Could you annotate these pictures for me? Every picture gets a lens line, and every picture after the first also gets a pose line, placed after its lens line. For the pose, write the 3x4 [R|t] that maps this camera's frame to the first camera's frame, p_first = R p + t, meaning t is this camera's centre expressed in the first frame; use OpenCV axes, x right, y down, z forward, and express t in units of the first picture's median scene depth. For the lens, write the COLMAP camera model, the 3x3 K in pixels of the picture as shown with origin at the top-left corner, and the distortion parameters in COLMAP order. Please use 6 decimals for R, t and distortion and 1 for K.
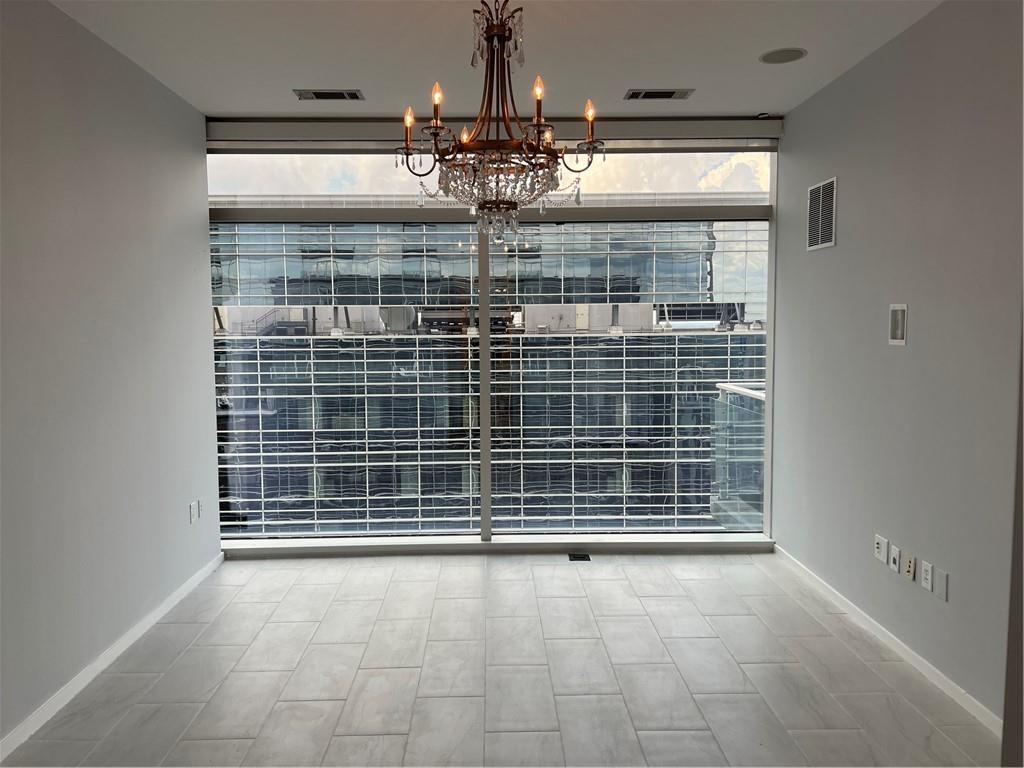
lens RADIAL K [[780.6, 0, 512.0], [0, 780.6, 384.0], [0, 0, 1]] dist [0.140490, 0.000289]
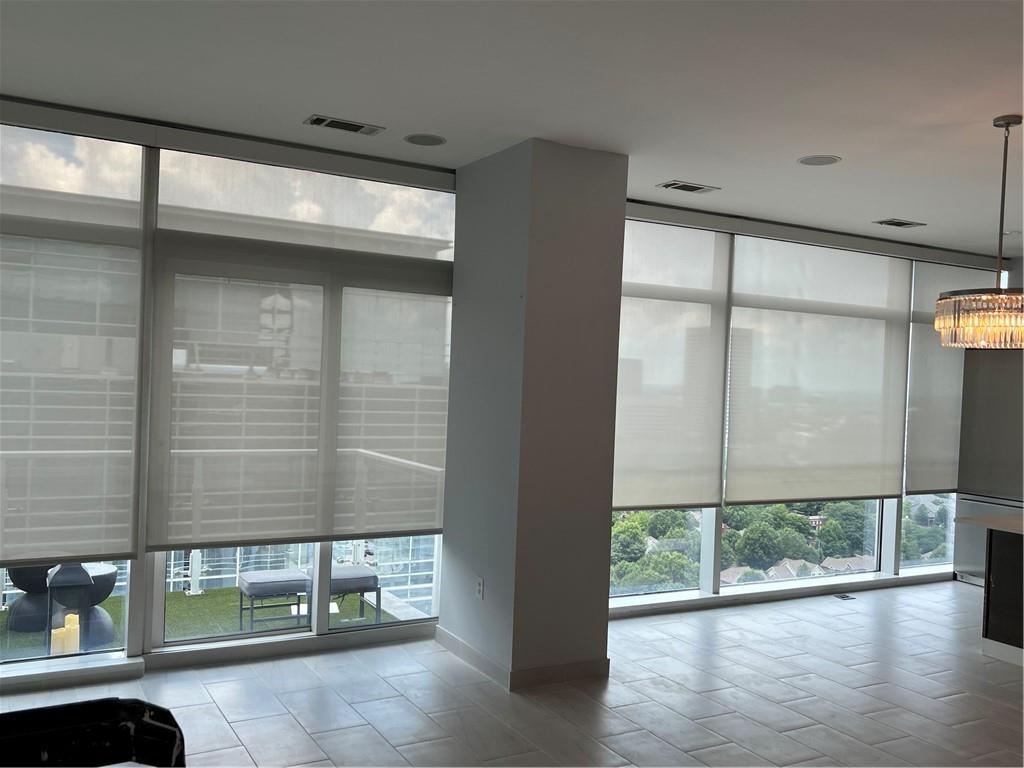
lens RADIAL K [[913.2, 0, 512.0], [0, 913.2, 384.0], [0, 0, 1]] dist [0.043413, -0.014616]
pose [[0.857149, 0.041685, 0.513379, -0.114508], [-0.010290, 0.997907, -0.063847, -0.000366], [-0.514966, 0.049444, 0.855783, 0.007671]]
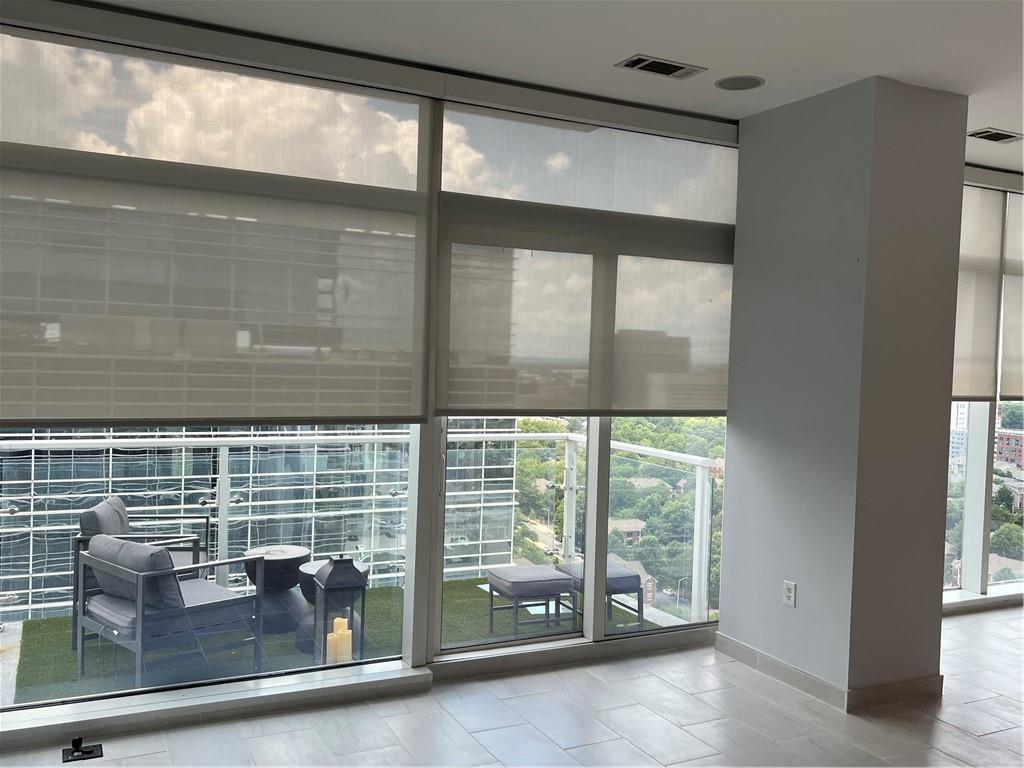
lens RADIAL K [[913.2, 0, 512.0], [0, 913.2, 384.0], [0, 0, 1]] dist [0.043413, -0.014616]
pose [[0.878570, 0.025136, 0.476952, -0.242313], [-0.006426, 0.999146, -0.040821, -0.004367], [-0.477570, 0.032799, 0.877981, 0.175584]]
